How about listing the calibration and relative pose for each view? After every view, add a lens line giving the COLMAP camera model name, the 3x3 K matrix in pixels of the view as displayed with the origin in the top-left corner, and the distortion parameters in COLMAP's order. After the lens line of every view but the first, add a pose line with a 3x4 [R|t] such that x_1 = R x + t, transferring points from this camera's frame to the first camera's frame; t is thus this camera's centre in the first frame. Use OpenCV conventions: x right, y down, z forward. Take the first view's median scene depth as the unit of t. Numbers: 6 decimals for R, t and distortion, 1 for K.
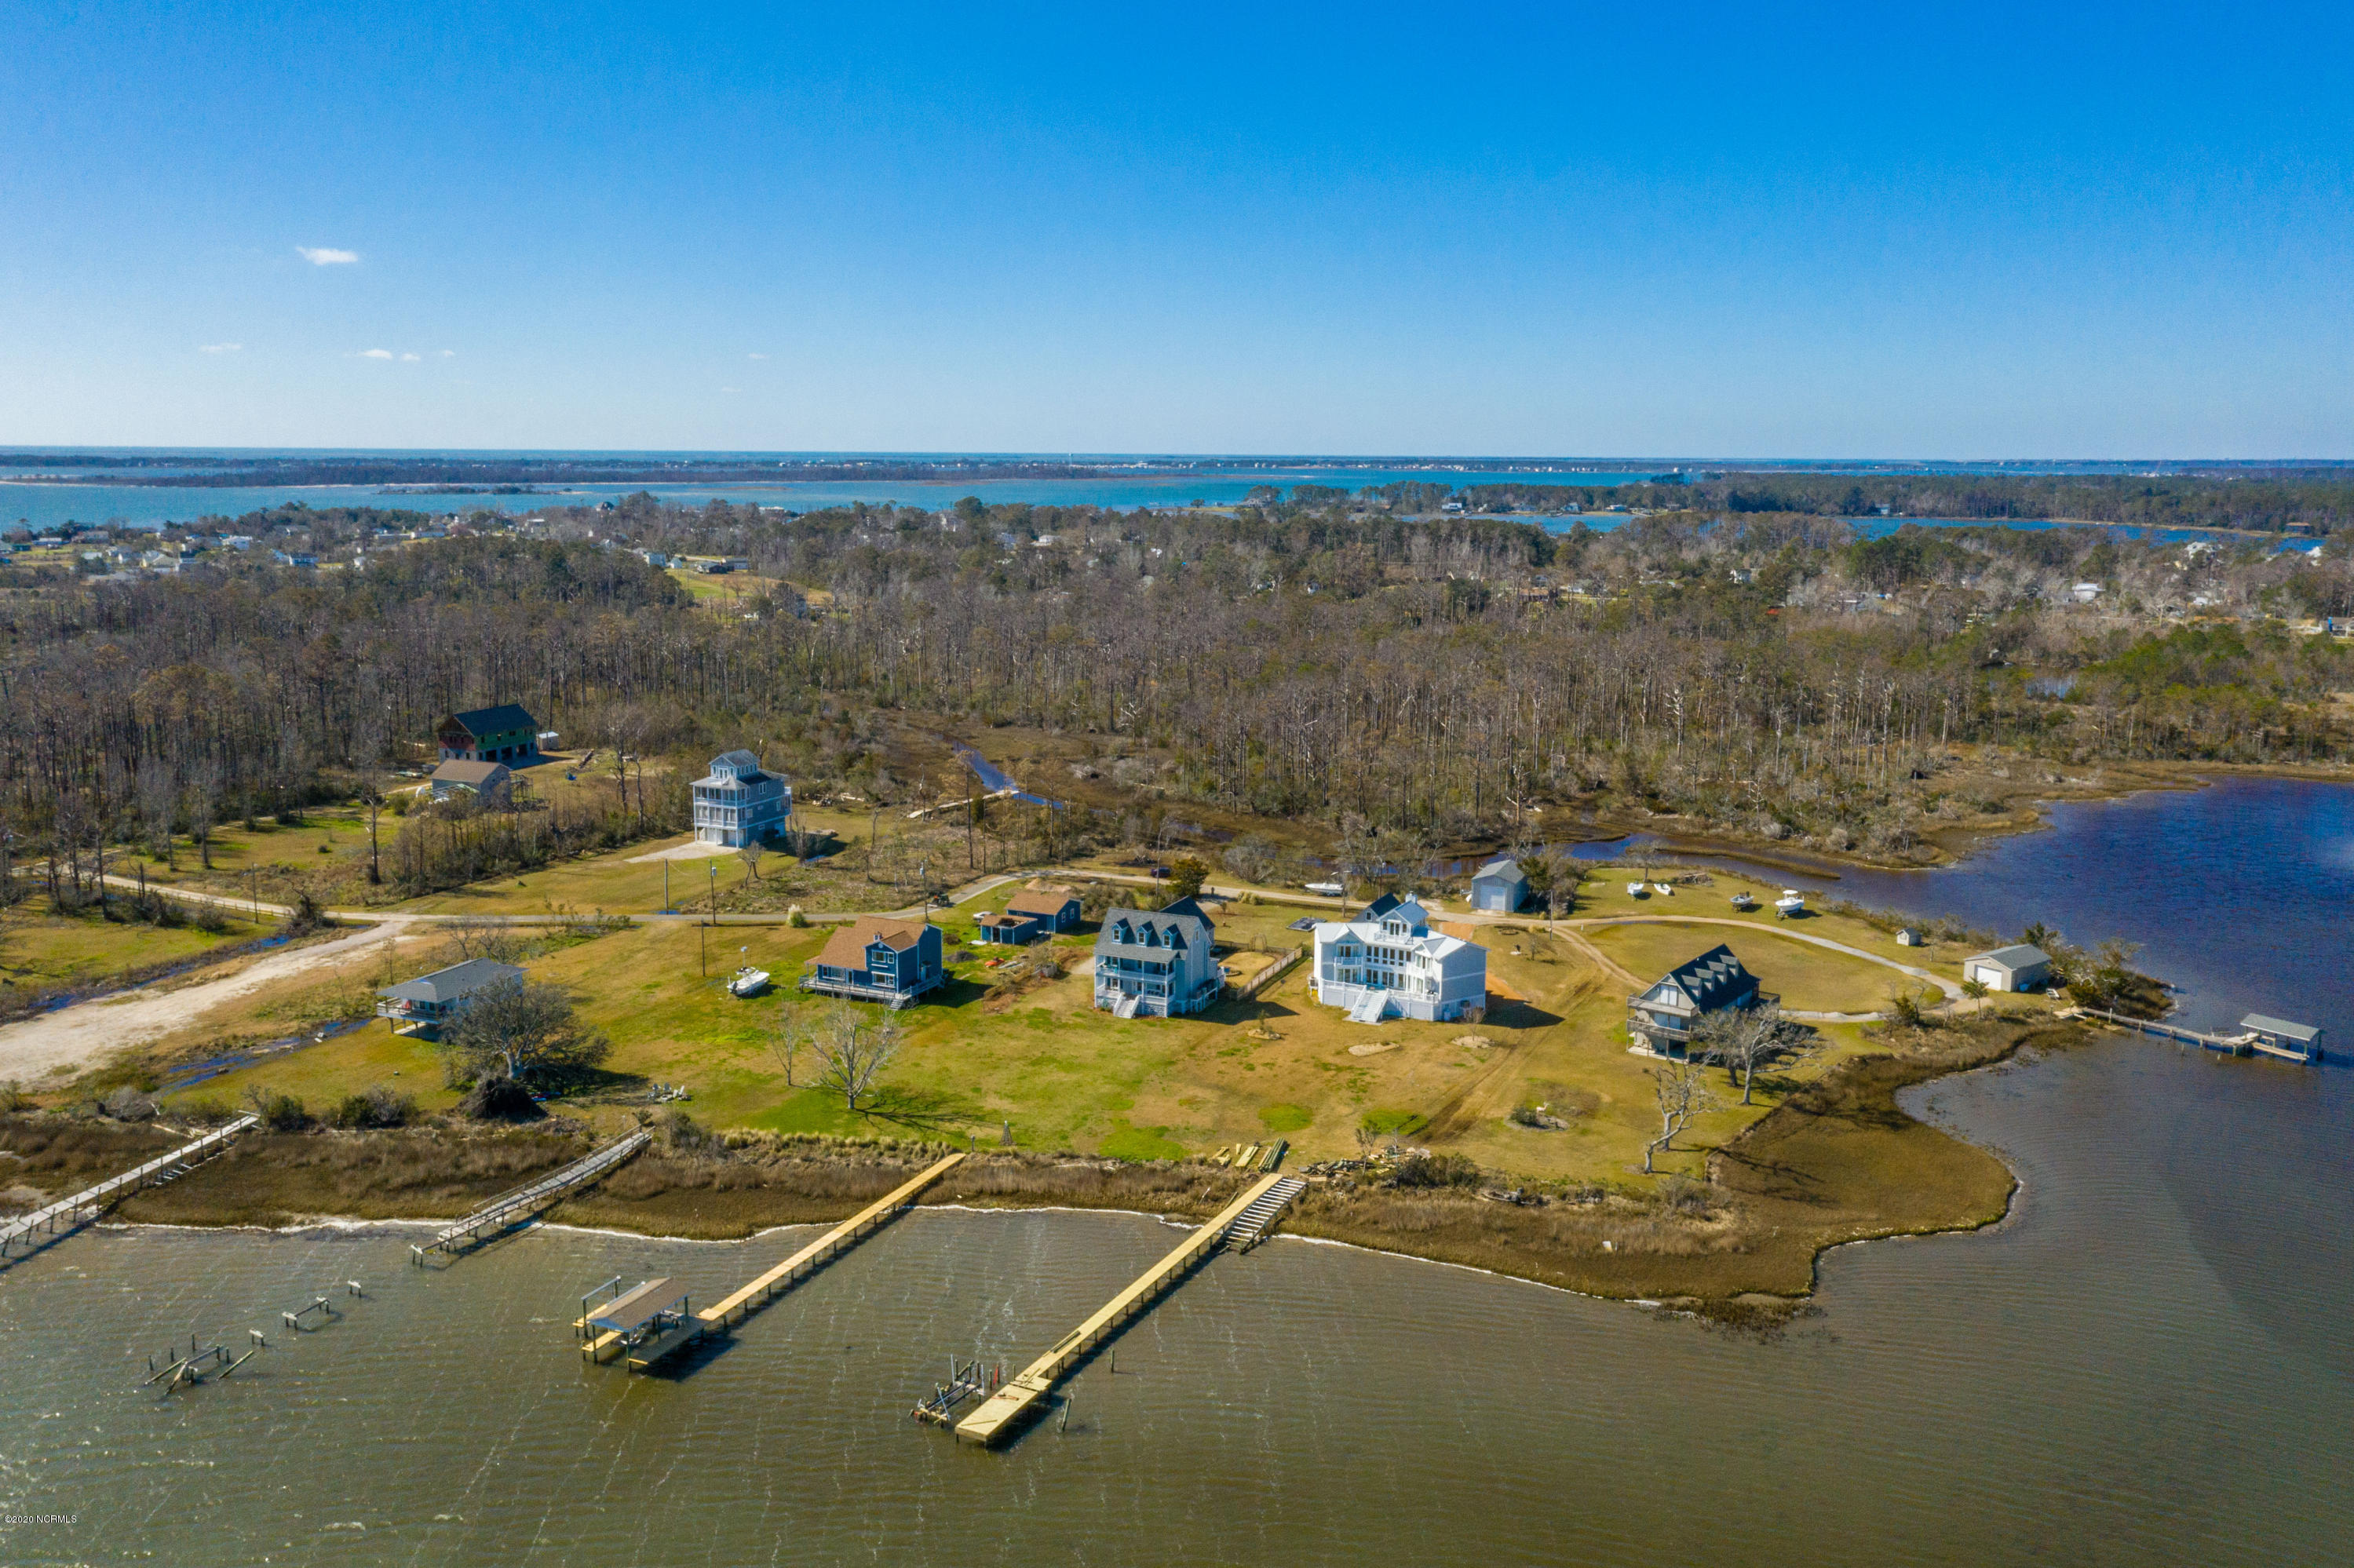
lens RADIAL K [[1878.6, 0, 1177.0], [0, 1878.6, 784.0], [0, 0, 1]] dist [0.001709, 0.001227]
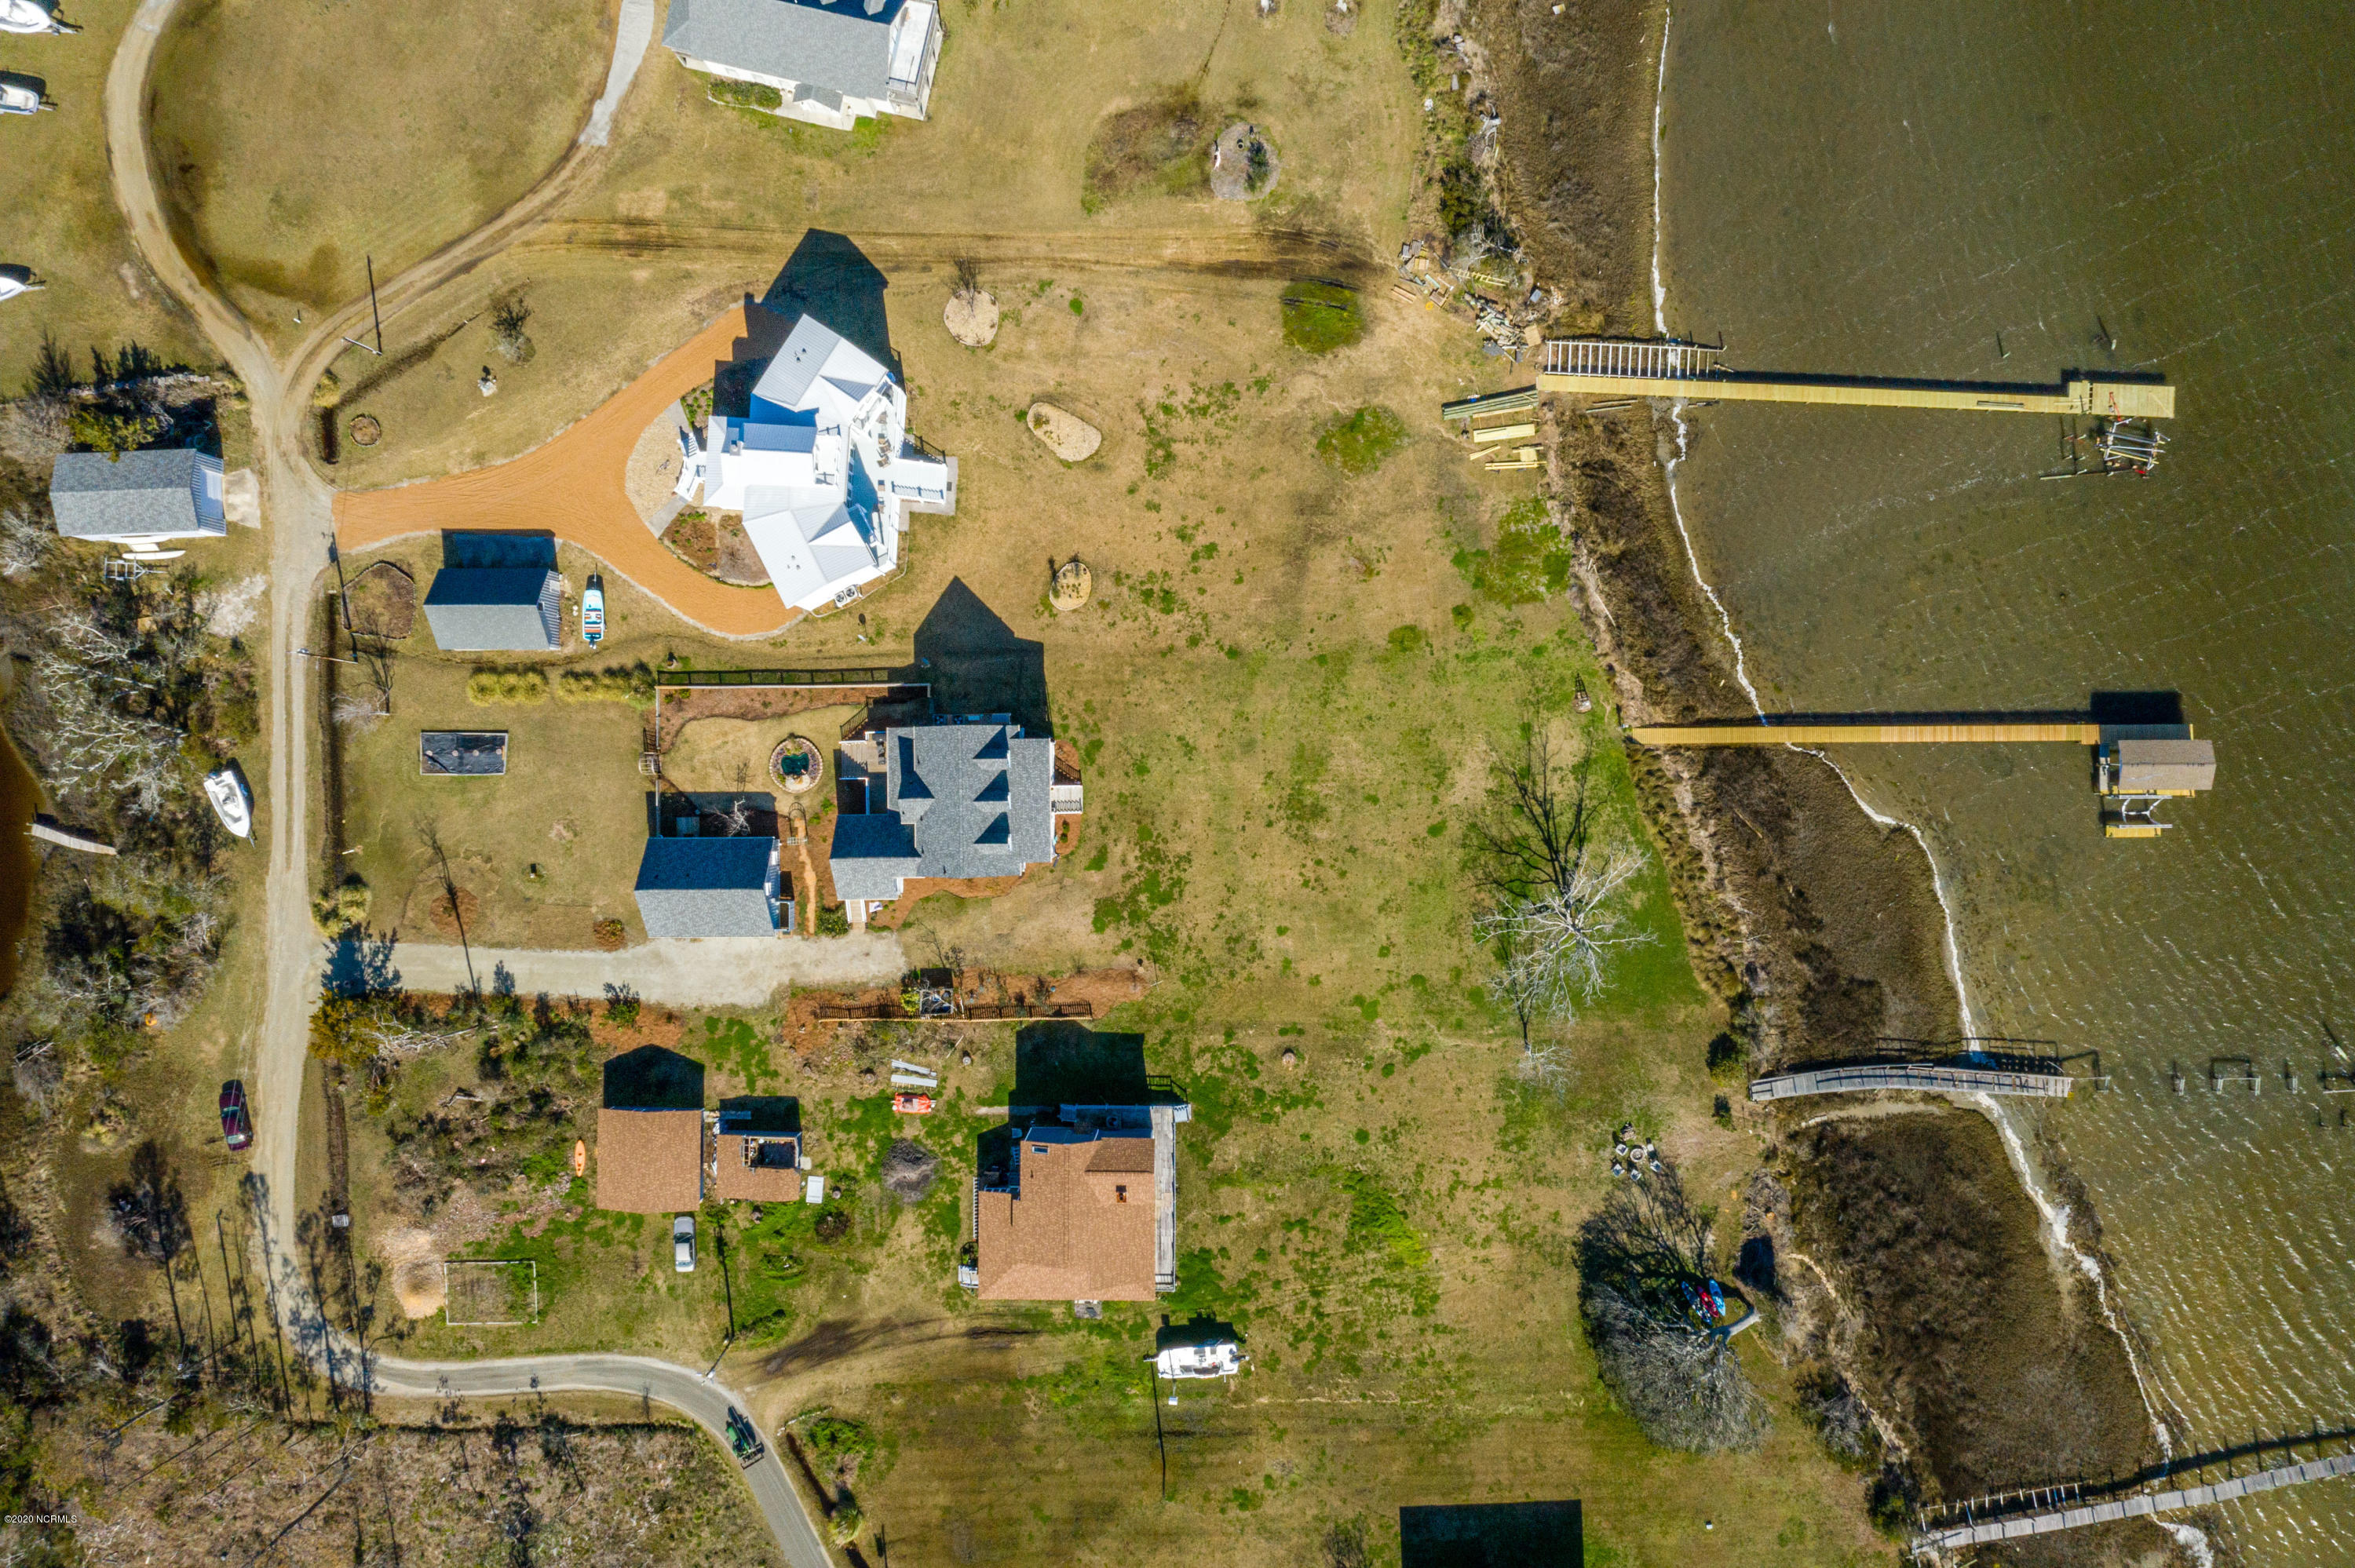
lens RADIAL K [[1848.9, 0, 1177.5], [0, 1848.9, 784.0], [0, 0, 1]] dist [-0.001803, -0.003121]
pose [[-0.414305, -0.910110, -0.007154, -0.033954], [0.171760, -0.085904, 0.981386, -0.547656], [-0.893784, 0.405364, 0.191911, 0.831434]]
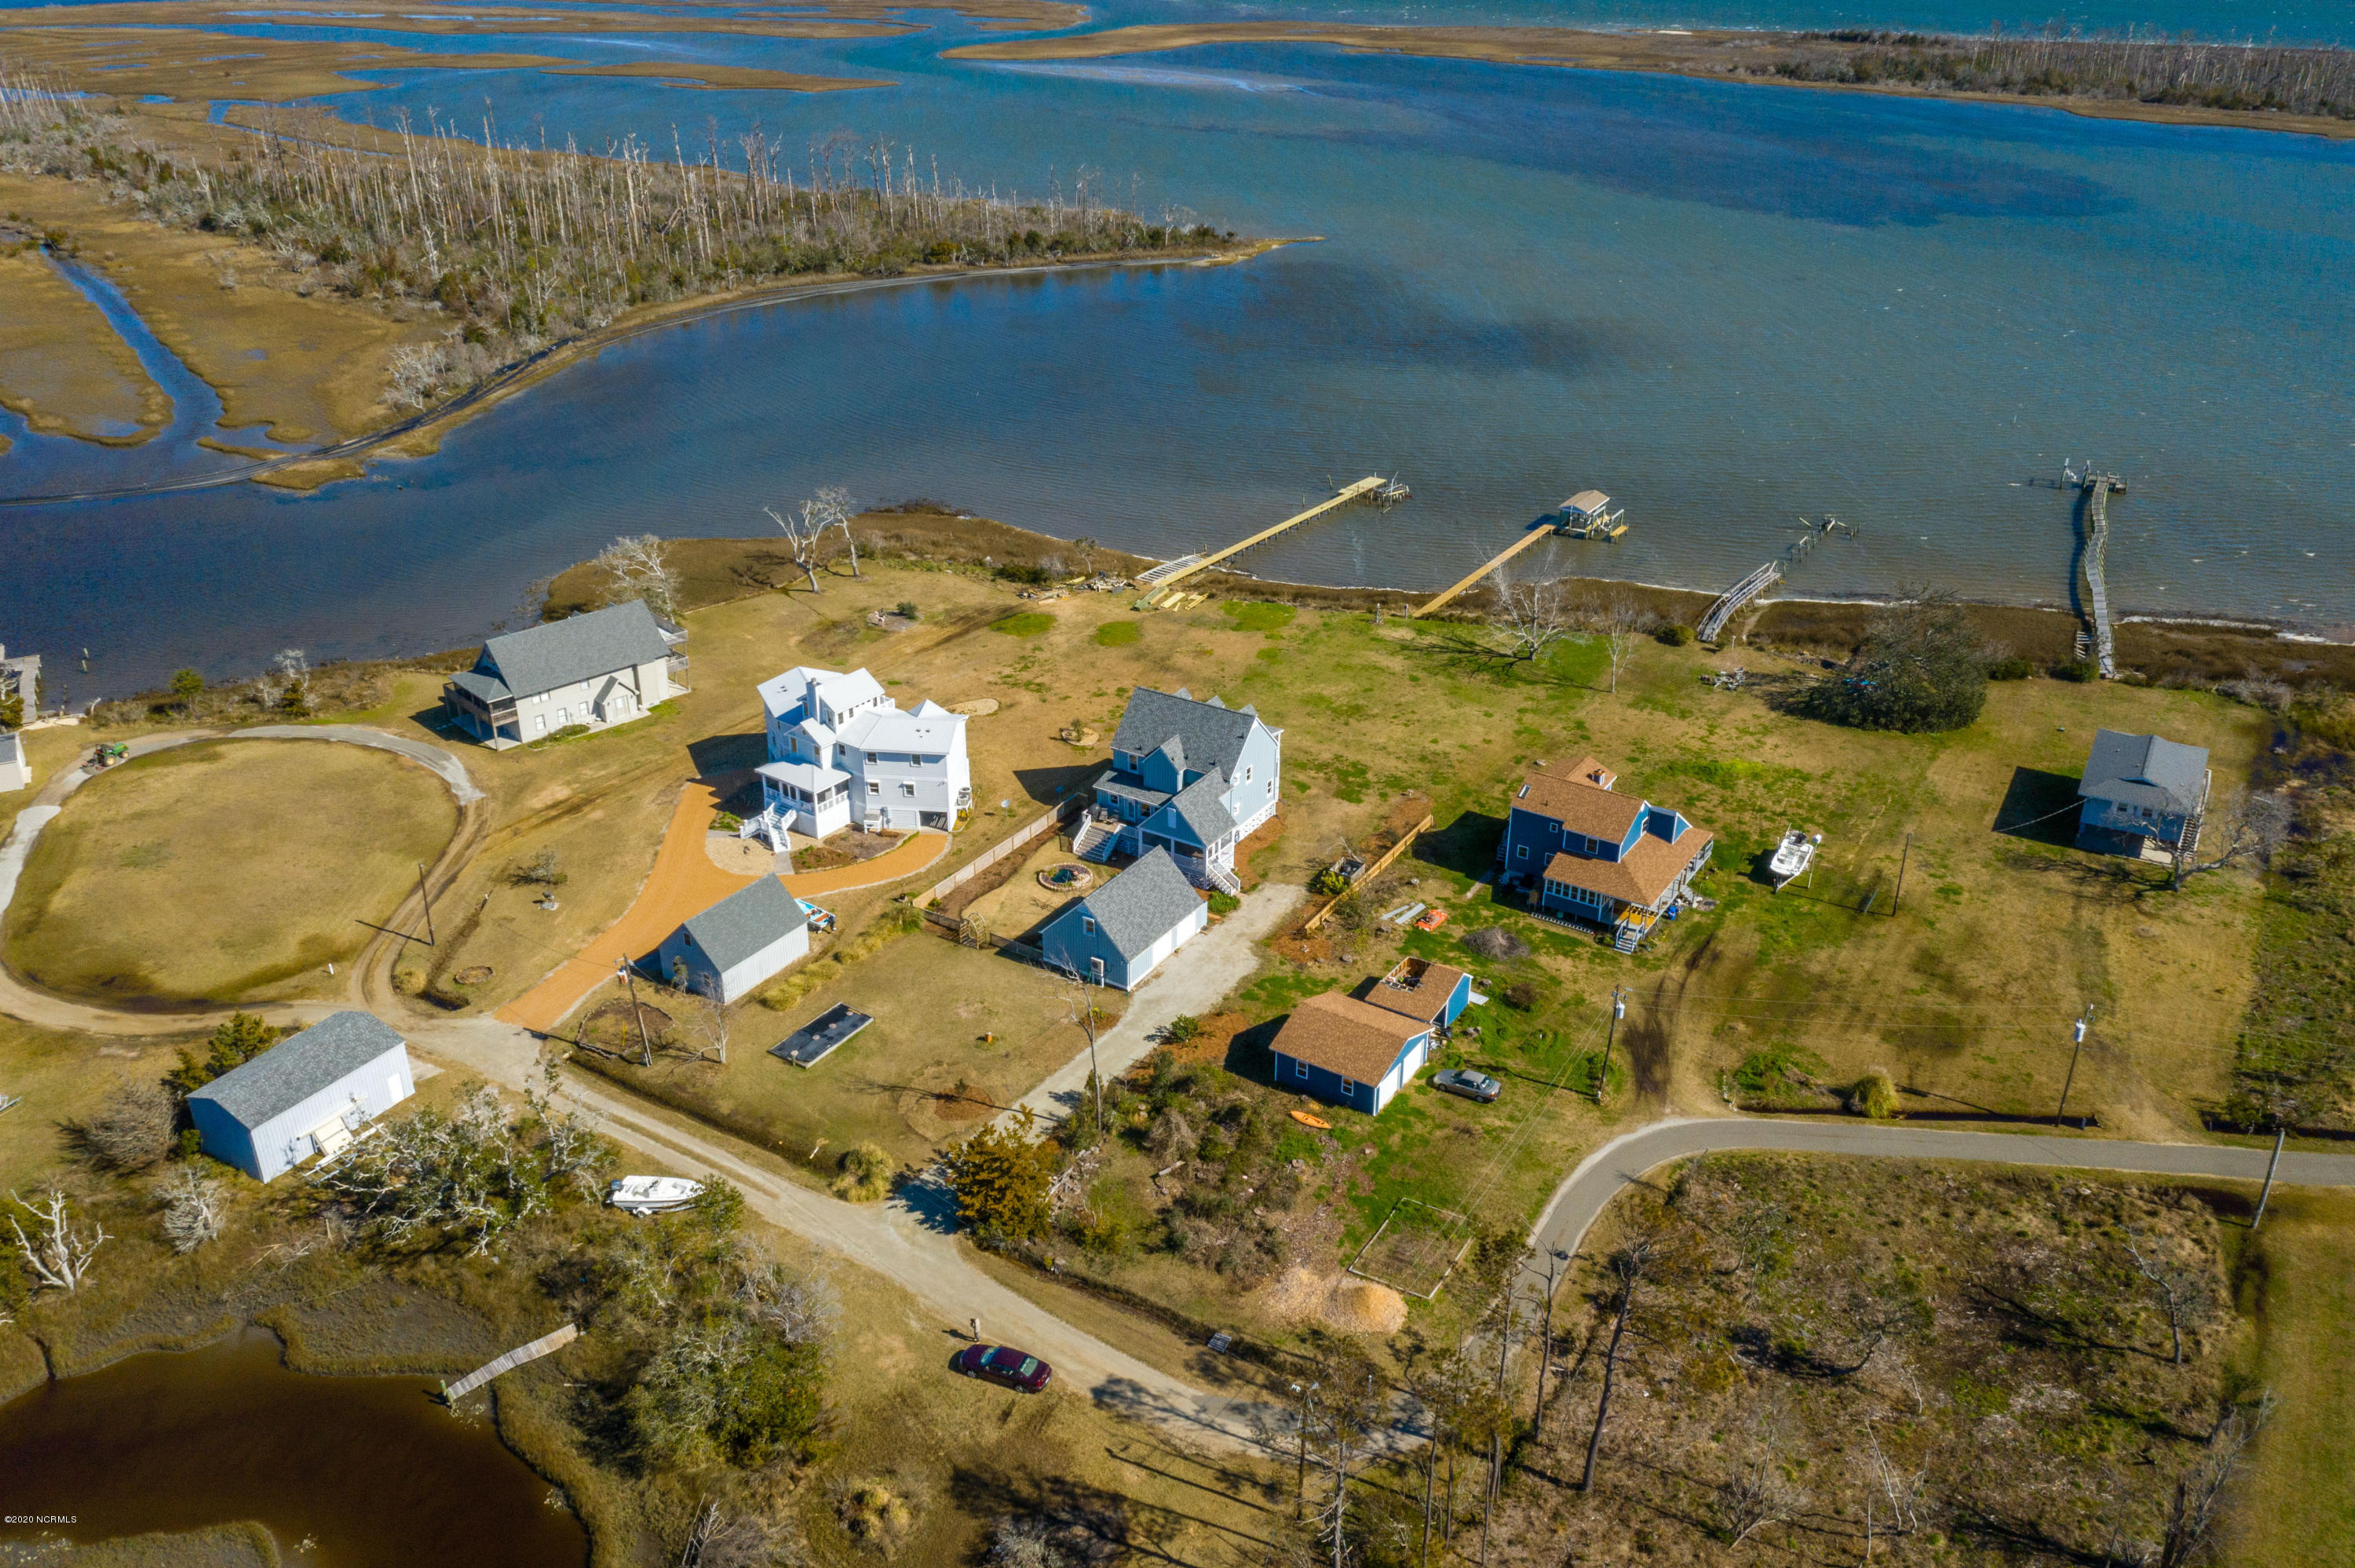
lens RADIAL K [[1879.3, 0, 1177.5], [0, 1879.3, 784.0], [0, 0, 1]] dist [0.001709, 0.001227]
pose [[-0.989719, -0.075118, 0.121709, -0.095167], [0.011233, 0.807517, 0.589738, -0.326060], [-0.142583, 0.585042, -0.798371, 1.614436]]
